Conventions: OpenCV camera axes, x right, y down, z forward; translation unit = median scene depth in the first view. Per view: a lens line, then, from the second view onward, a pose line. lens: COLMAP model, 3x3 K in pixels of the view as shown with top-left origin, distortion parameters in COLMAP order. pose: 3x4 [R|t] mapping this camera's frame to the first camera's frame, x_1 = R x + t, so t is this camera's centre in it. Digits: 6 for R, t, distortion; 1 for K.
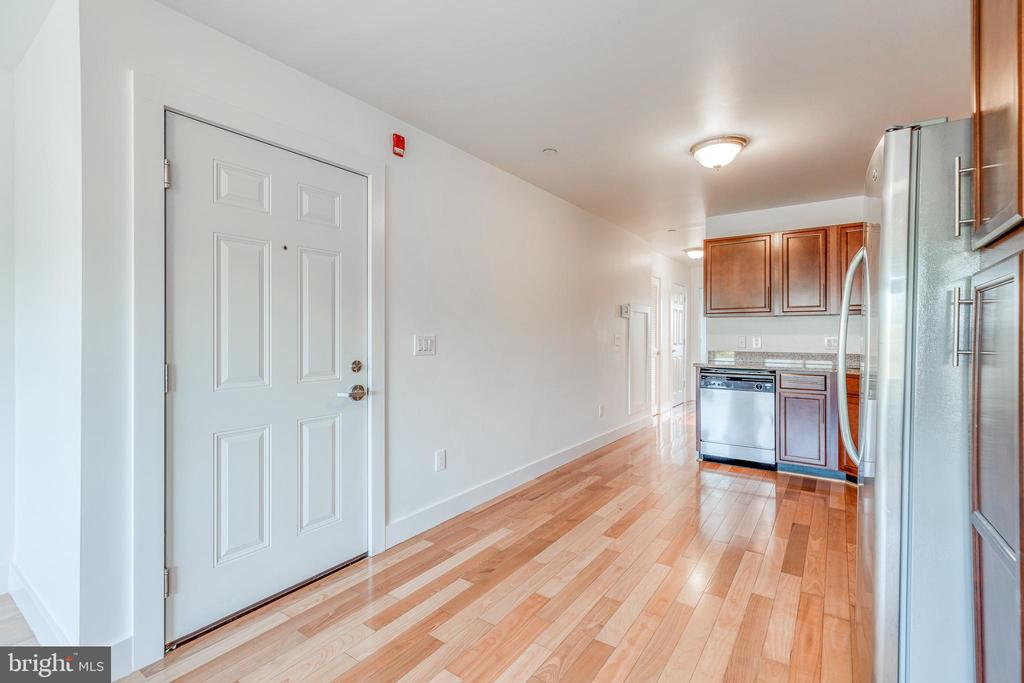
lens RADIAL K [[459.7, 0, 511.6], [0, 459.7, 336.6], [0, 0, 1]] dist [0.006756, -0.001348]
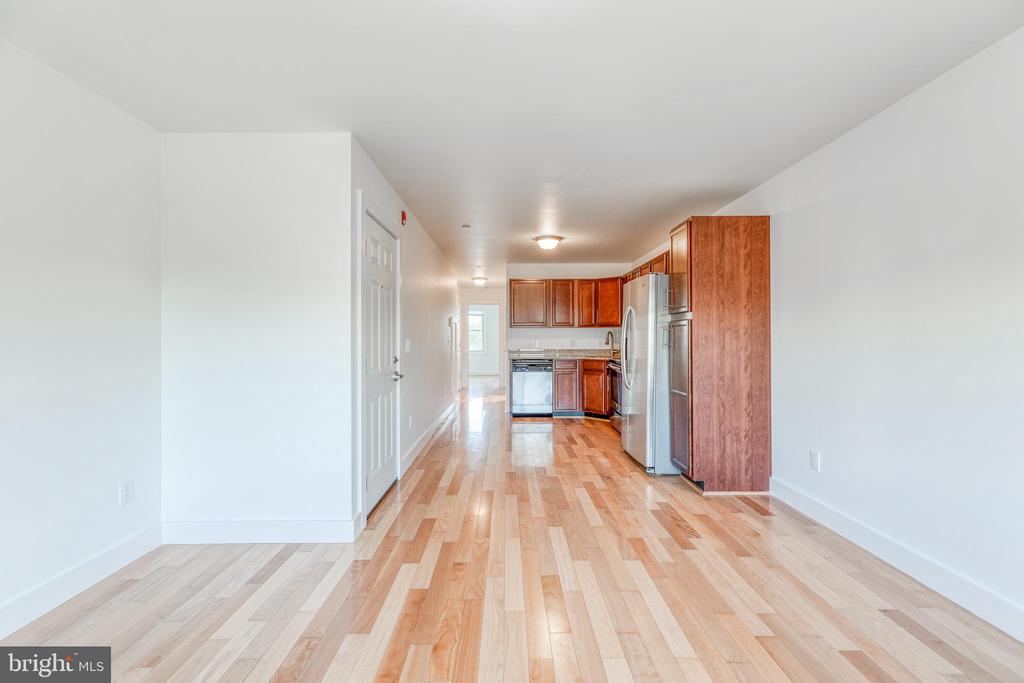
lens RADIAL K [[459.7, 0, 517.1], [0, 459.7, 336.4], [0, 0, 1]] dist [0.006756, -0.001348]
pose [[0.802340, 0.001283, 0.596866, -0.760127], [0.002944, 0.999977, -0.006106, -0.002443], [-0.596860, 0.006656, 0.802318, -0.418776]]
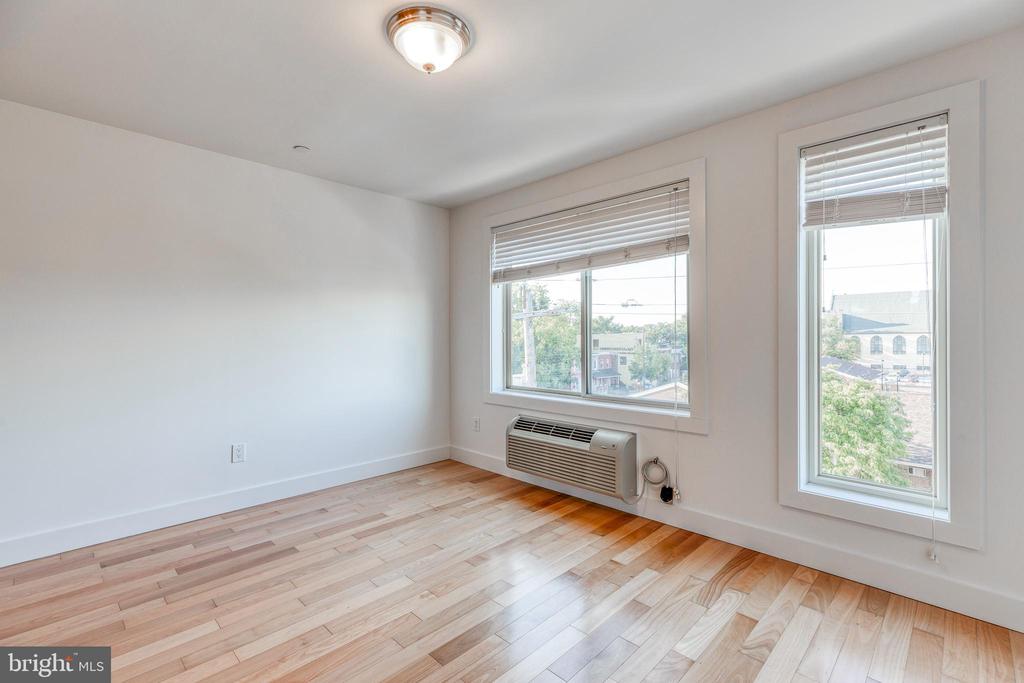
lens RADIAL K [[459.7, 0, 513.8], [0, 459.7, 335.0], [0, 0, 1]] dist [0.006756, -0.001348]
pose [[-0.987752, 0.000221, 0.156033, -0.746229], [0.000349, 1.000000, 0.000798, -0.001132], [-0.156033, 0.000843, -0.987751, 0.489638]]
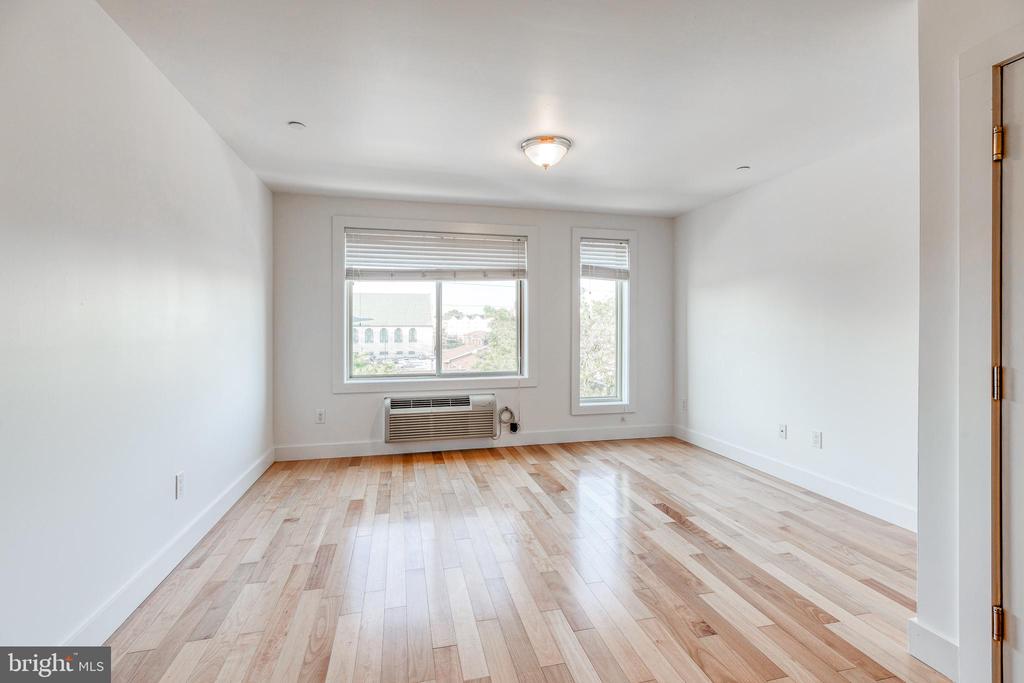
lens RADIAL K [[459.7, 0, 513.6], [0, 459.7, 328.8], [0, 0, 1]] dist [0.006756, -0.001348]
pose [[-0.653834, -0.000359, -0.756638, 0.275892], [-0.003144, 0.999993, 0.002243, -0.004857], [0.756631, 0.003845, -0.653831, 0.504794]]
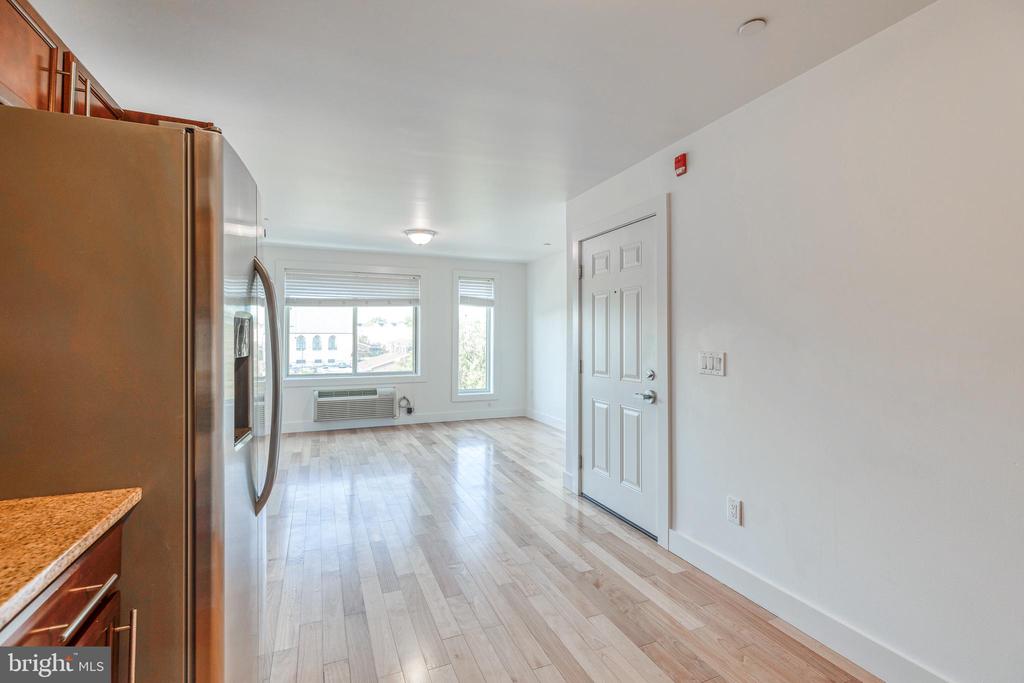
lens RADIAL K [[459.7, 0, 513.4], [0, 459.7, 329.4], [0, 0, 1]] dist [0.006756, -0.001348]
pose [[-0.525822, -0.015513, -0.850453, 0.715109], [-0.006820, 0.999878, -0.014022, -0.029356], [0.850567, -0.001573, -0.525864, 1.072267]]
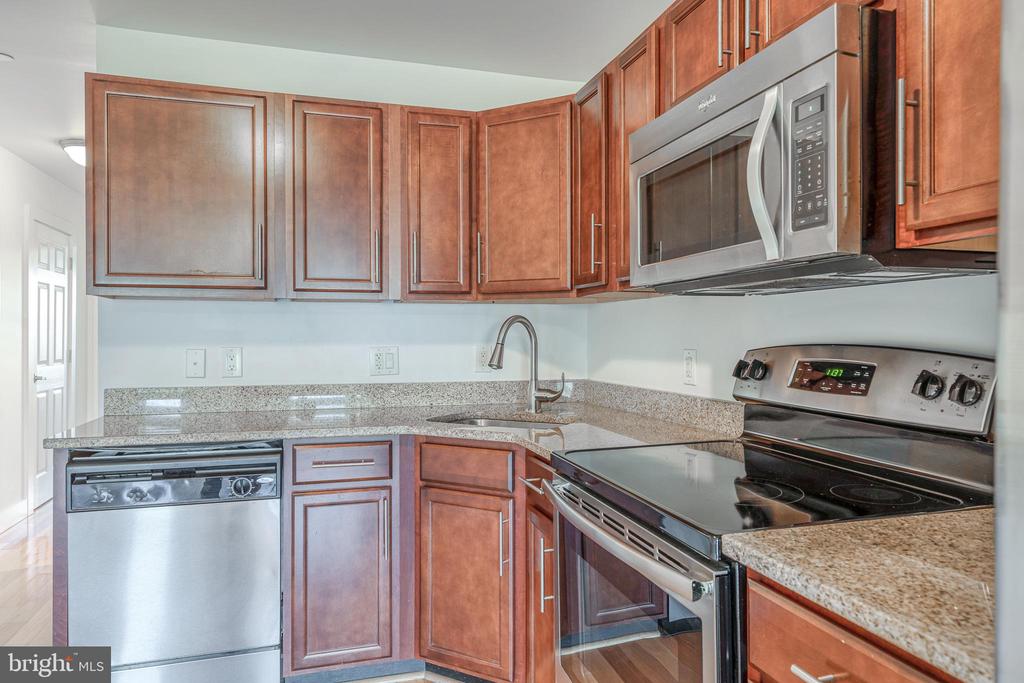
lens RADIAL K [[671.8, 0, 507.0], [0, 671.8, 332.6], [0, 0, 1]] dist [0.014865, 0.000084]
pose [[0.622775, 0.002782, 0.782396, 0.331755], [0.003806, 0.999971, -0.006585, -0.014637], [-0.782392, 0.007079, 0.622746, 0.667195]]
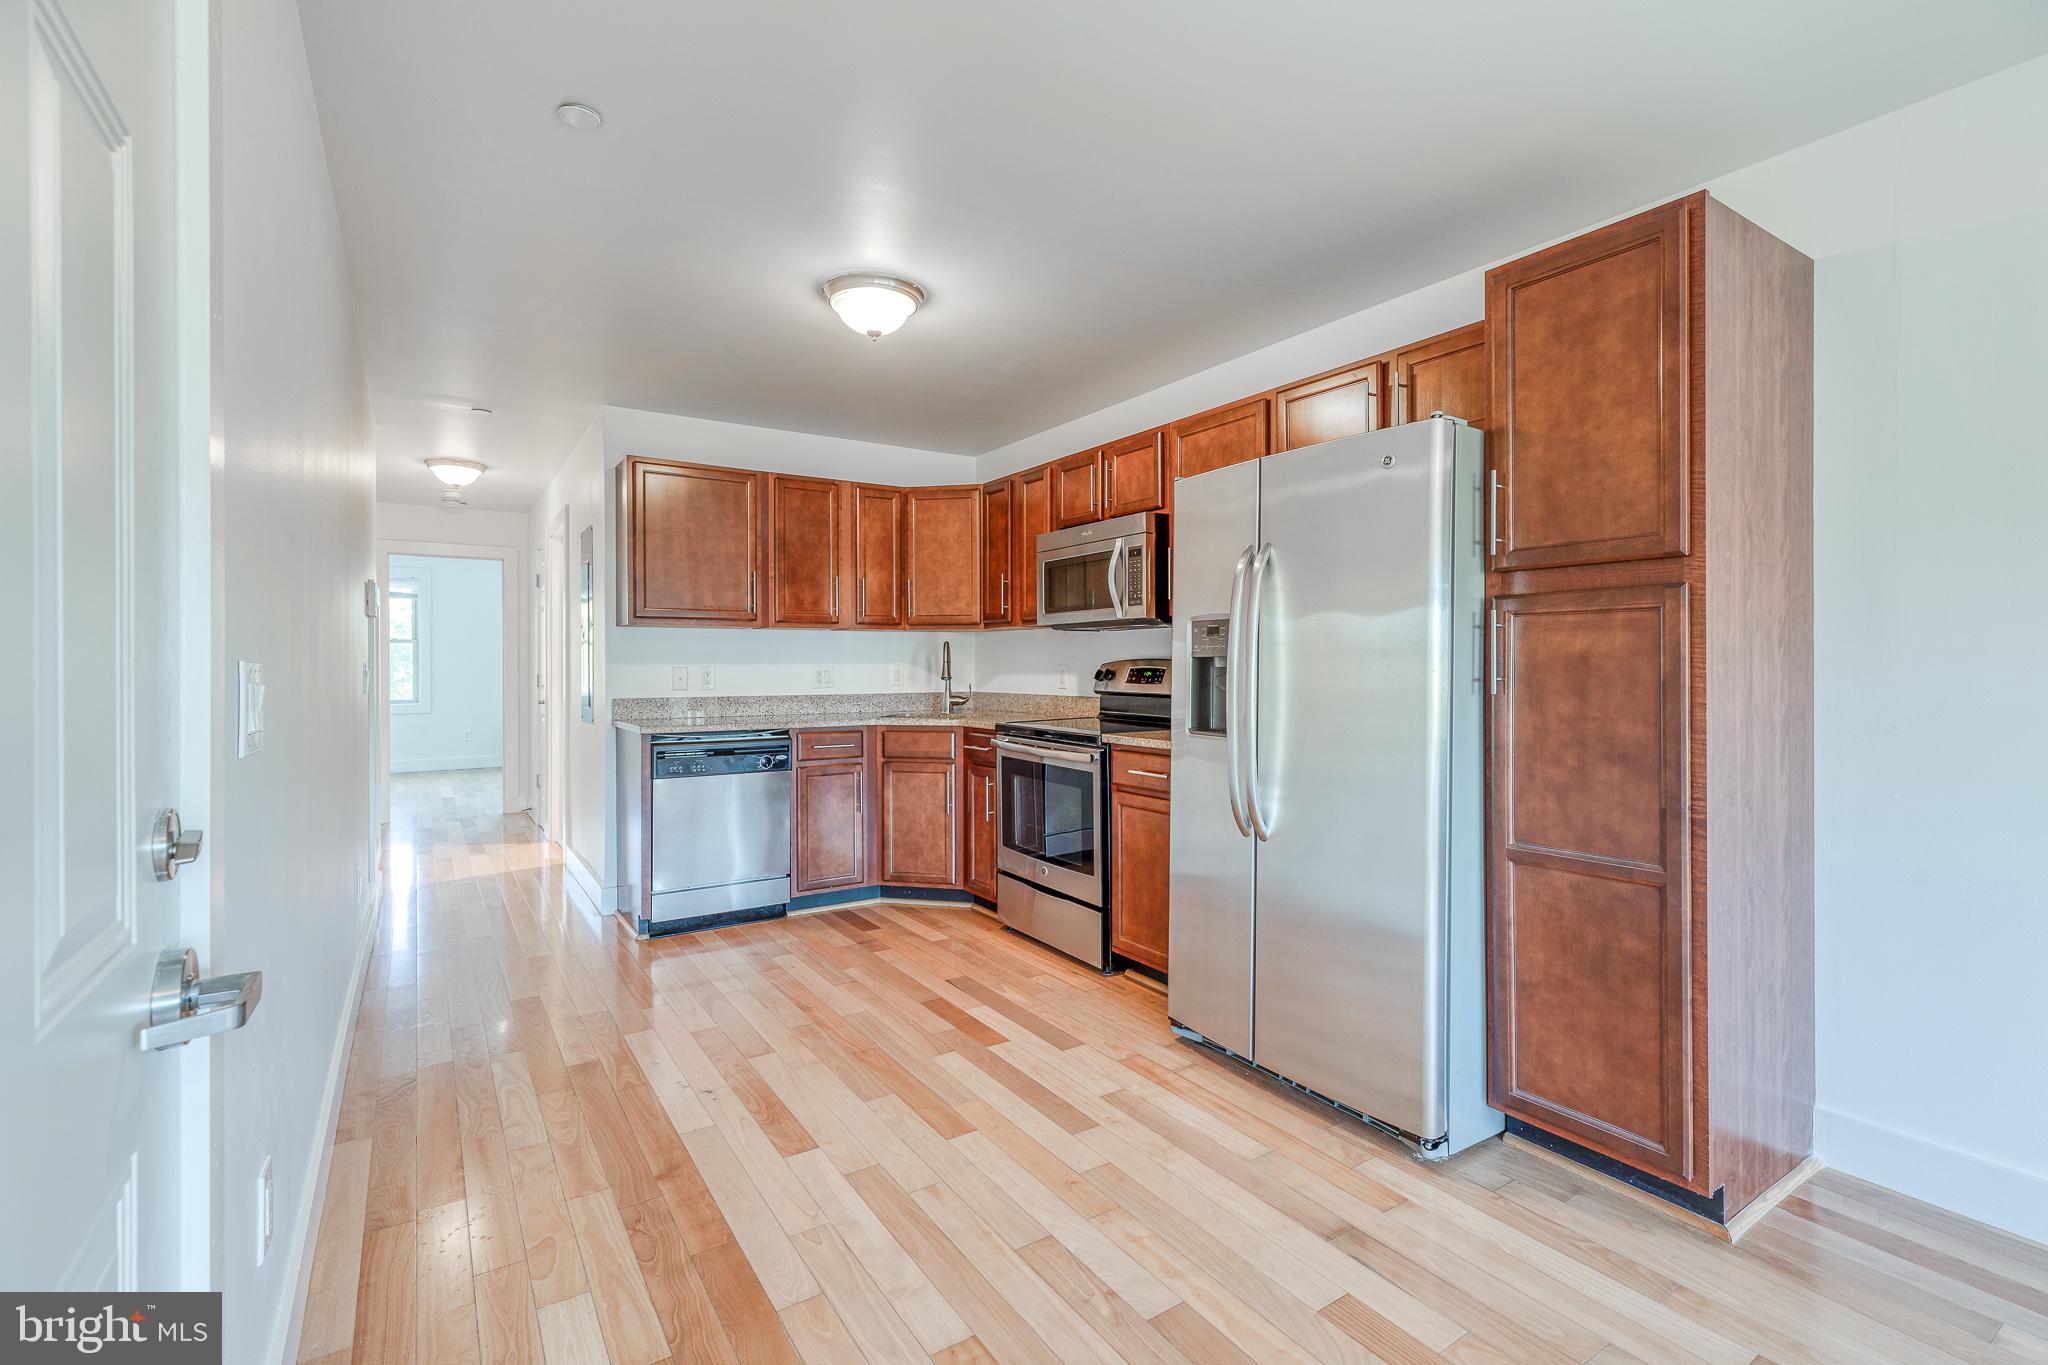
lens RADIAL K [[919.5, 0, 1024.4], [0, 919.5, 667.1], [0, 0, 1]] dist [0.006756, -0.001348]
pose [[0.364763, -0.003490, 0.931094, -0.436395], [0.005016, 0.999986, 0.001783, 0.000822], [-0.931087, 0.004020, 0.364775, 0.466893]]
